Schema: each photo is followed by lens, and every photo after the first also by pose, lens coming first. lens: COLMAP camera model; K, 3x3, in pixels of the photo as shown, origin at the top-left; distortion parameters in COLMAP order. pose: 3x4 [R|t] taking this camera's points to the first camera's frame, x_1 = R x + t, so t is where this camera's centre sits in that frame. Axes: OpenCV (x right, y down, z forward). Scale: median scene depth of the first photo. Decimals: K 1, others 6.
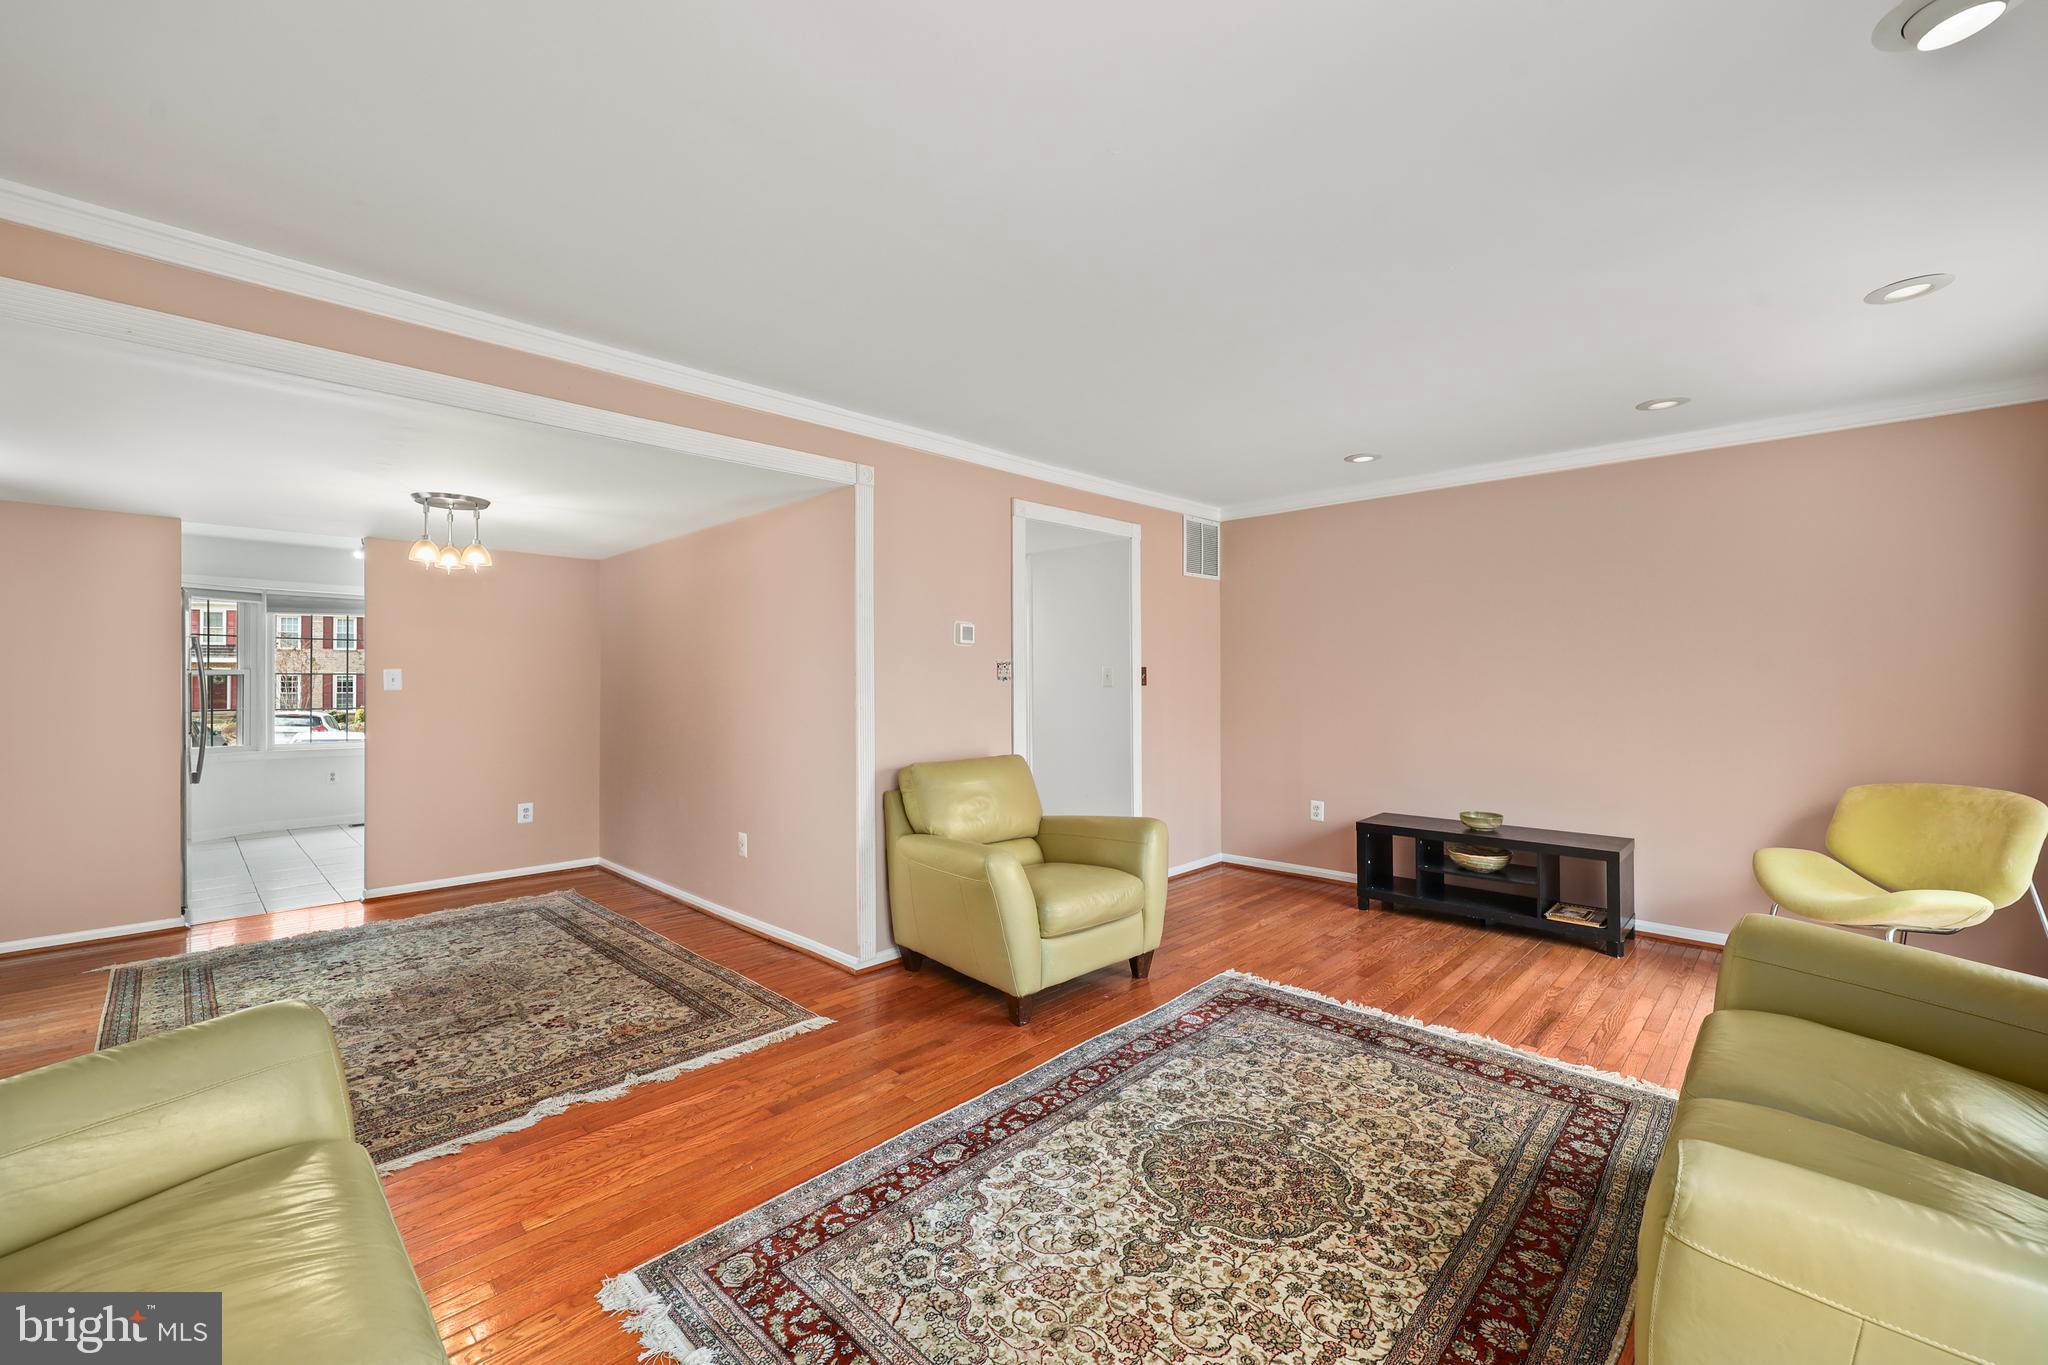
lens RADIAL K [[855.3, 0, 1030.4], [0, 855.3, 677.6], [0, 0, 1]] dist [0.001062, -0.000022]
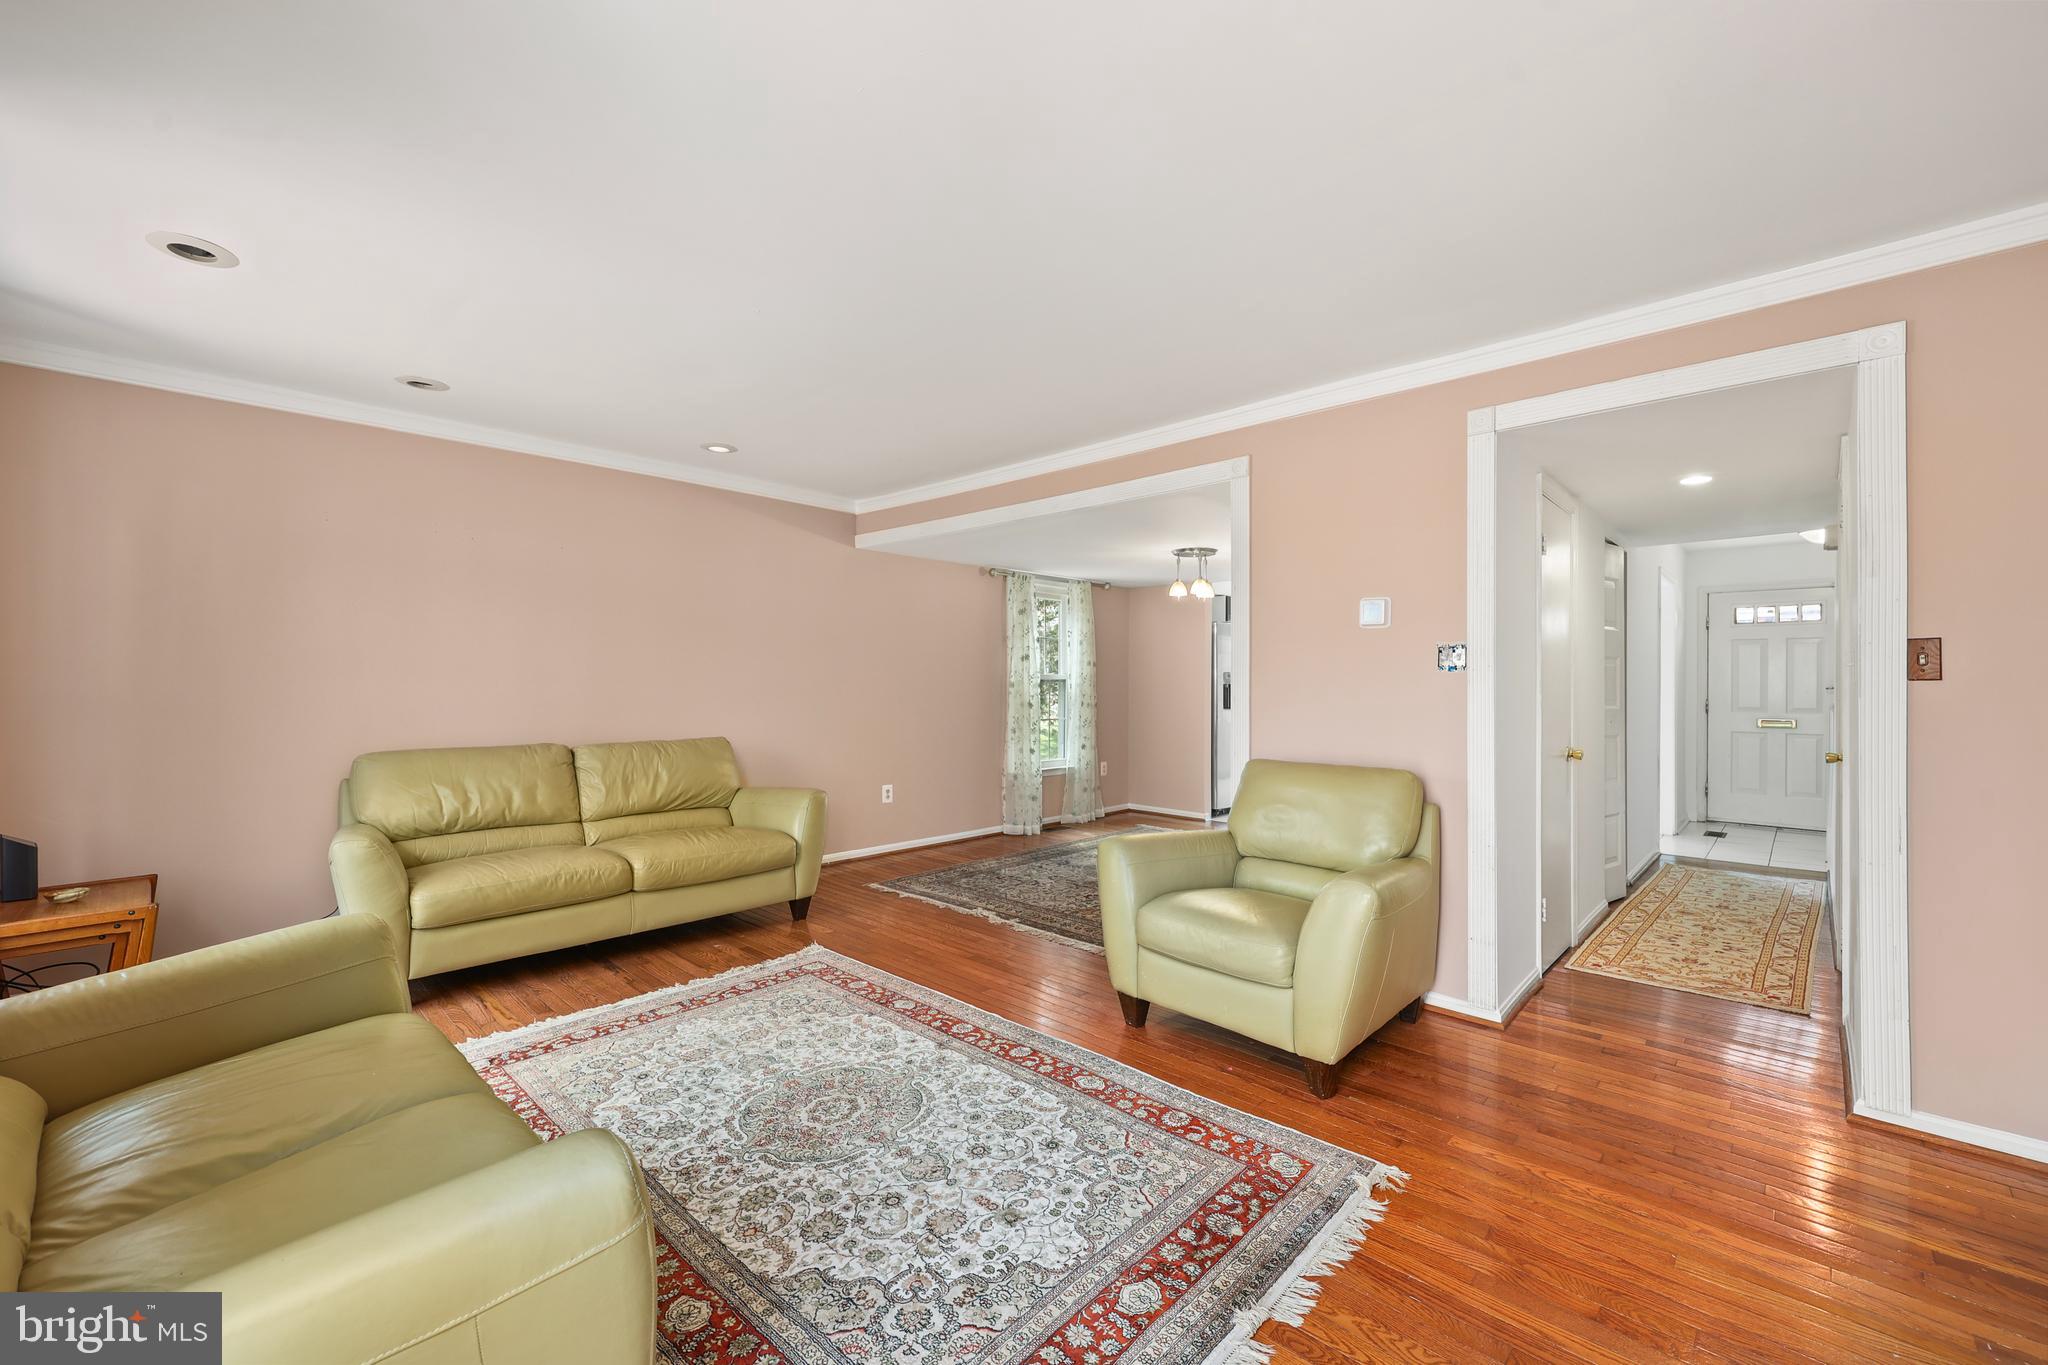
lens RADIAL K [[855.3, 0, 1030.2], [0, 855.3, 682.5], [0, 0, 1]] dist [0.001062, -0.000022]
pose [[-0.016756, 0.003017, -0.999855, 1.123937], [-0.003780, 0.999988, 0.003081, 0.020784], [0.999852, 0.003831, -0.016744, 1.062177]]
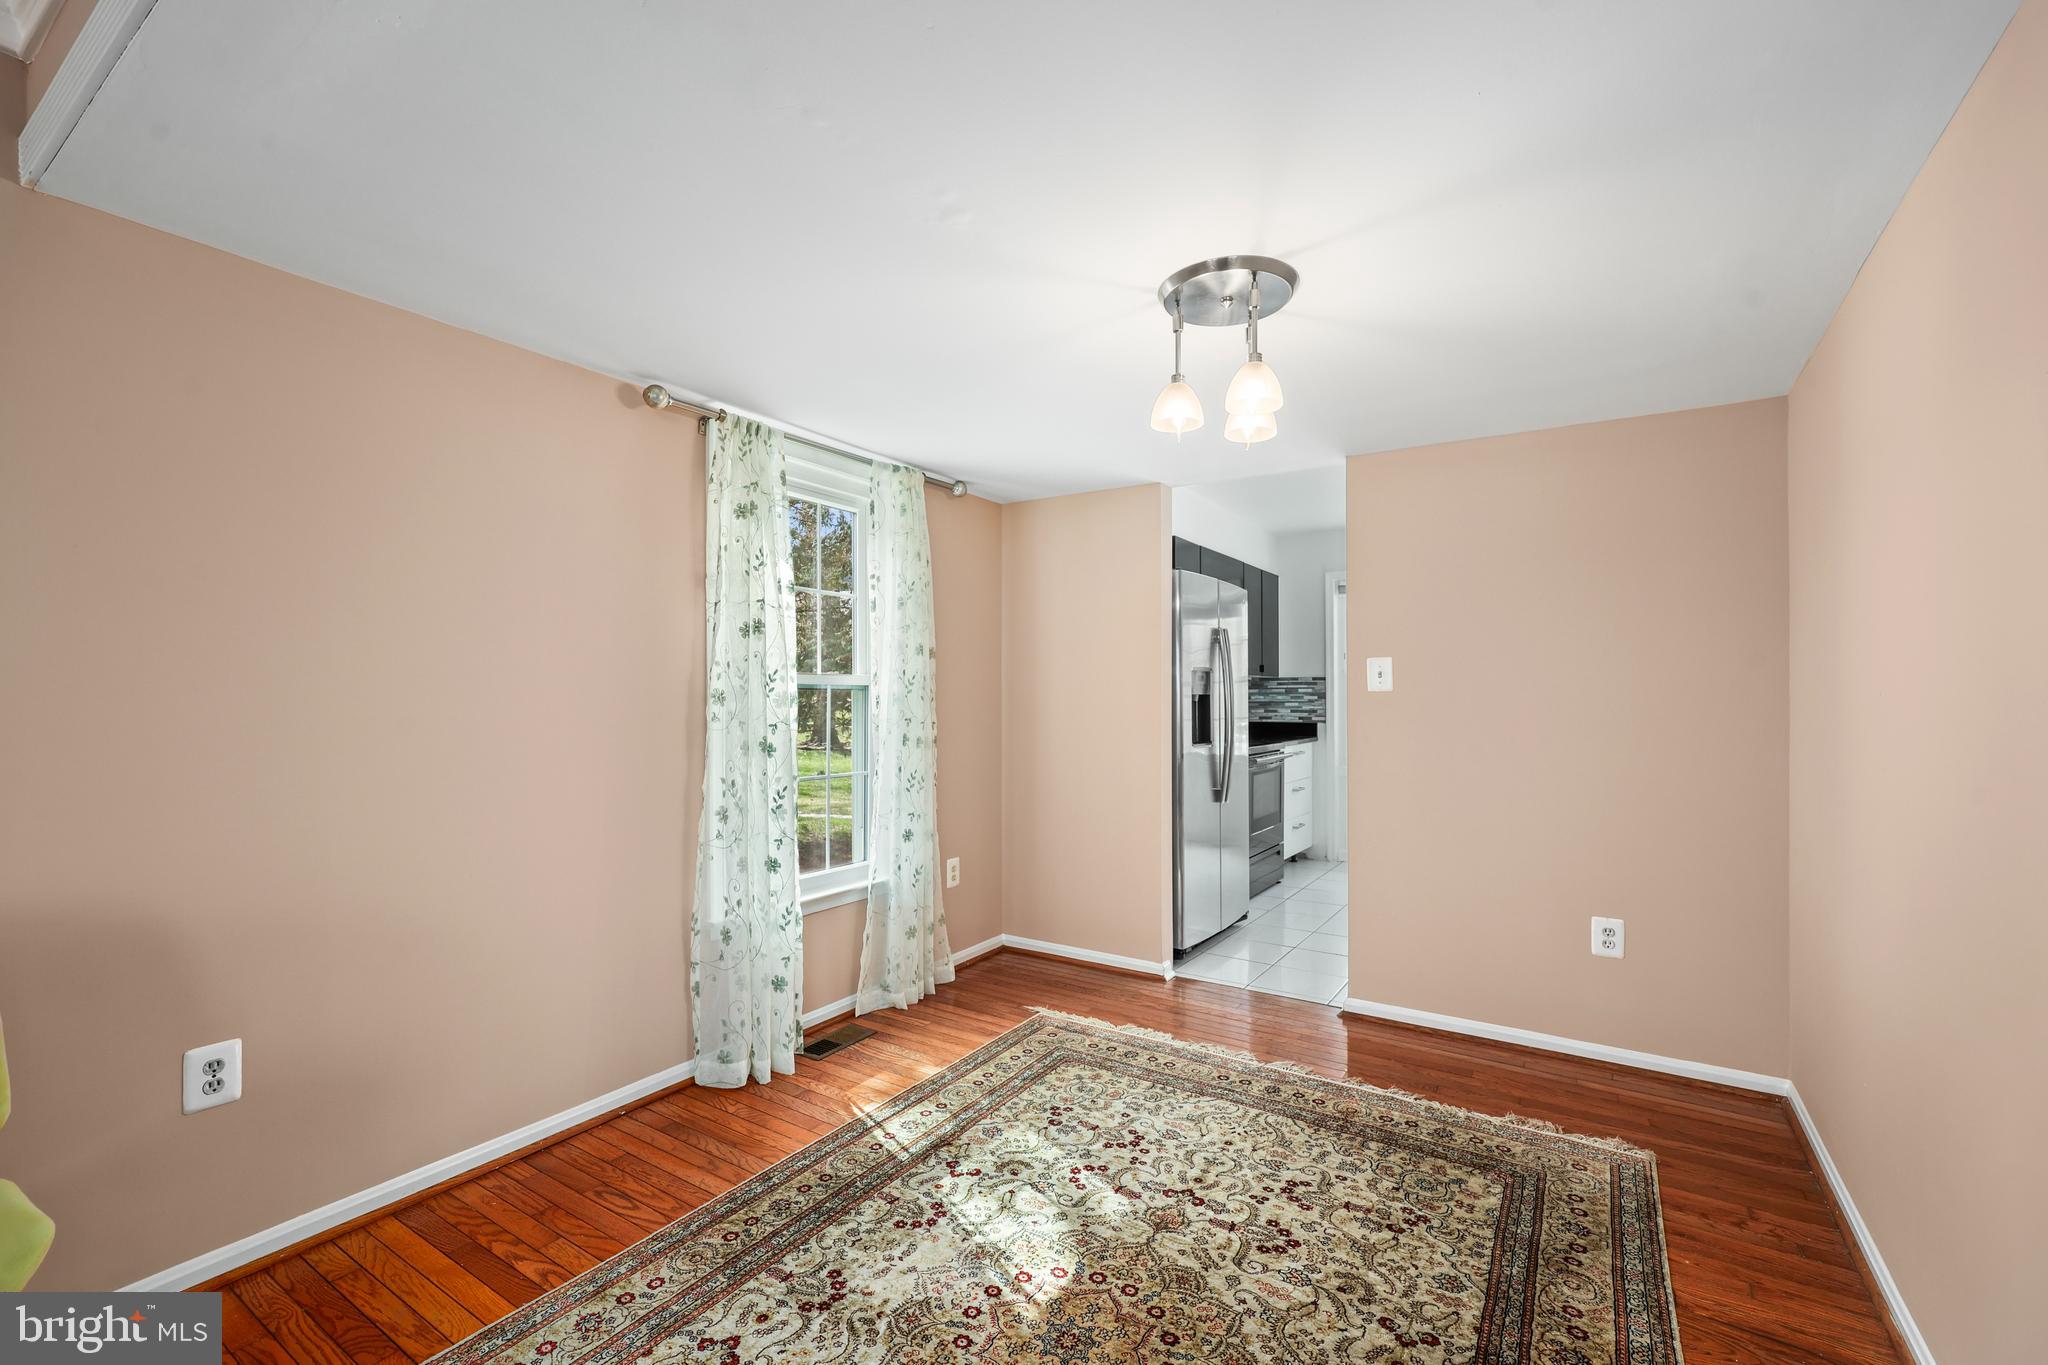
lens RADIAL K [[855.3, 0, 1058.0], [0, 855.3, 687.5], [0, 0, 1]] dist [0.001062, -0.000022]
pose [[0.197147, -0.002453, -0.980371, -0.314268], [-0.001882, 0.999994, -0.002880, 0.025589], [0.980372, 0.002412, 0.197141, 1.152922]]
